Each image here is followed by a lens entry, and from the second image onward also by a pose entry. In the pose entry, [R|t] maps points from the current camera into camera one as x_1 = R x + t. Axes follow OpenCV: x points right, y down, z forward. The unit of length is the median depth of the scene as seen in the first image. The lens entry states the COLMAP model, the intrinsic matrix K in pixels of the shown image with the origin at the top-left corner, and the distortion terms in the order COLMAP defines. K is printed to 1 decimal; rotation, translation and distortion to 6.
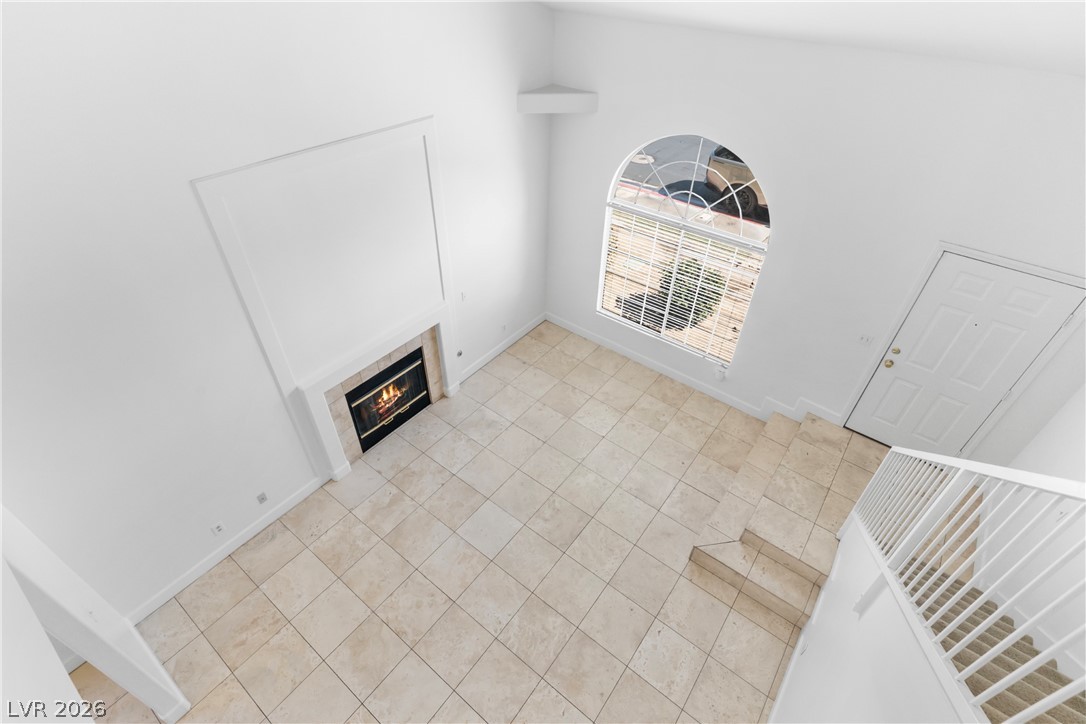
lens RADIAL K [[520.3, 0, 541.3], [0, 520.3, 358.6], [0, 0, 1]] dist [0.000674, -0.000026]
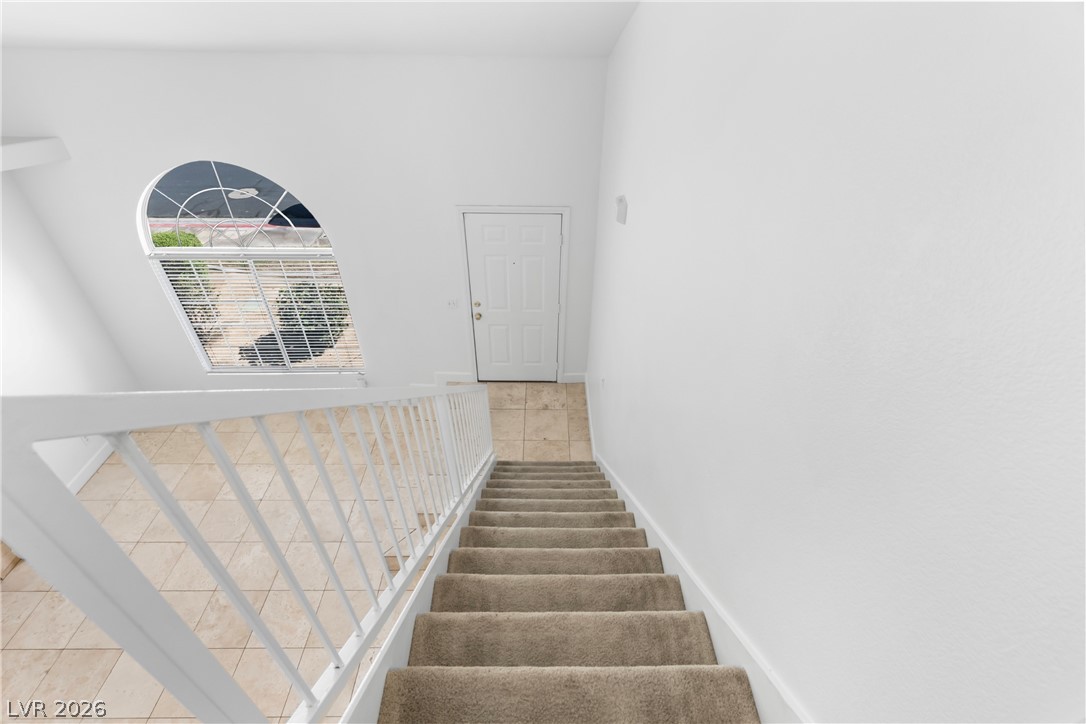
lens RADIAL K [[520.3, 0, 541.3], [0, 520.3, 358.6], [0, 0, 1]] dist [0.000674, -0.000026]
pose [[0.784858, -0.386641, 0.484259, 0.160699], [0.397696, 0.913584, 0.084860, 0.044725], [-0.475222, 0.125985, 0.870800, -0.041604]]
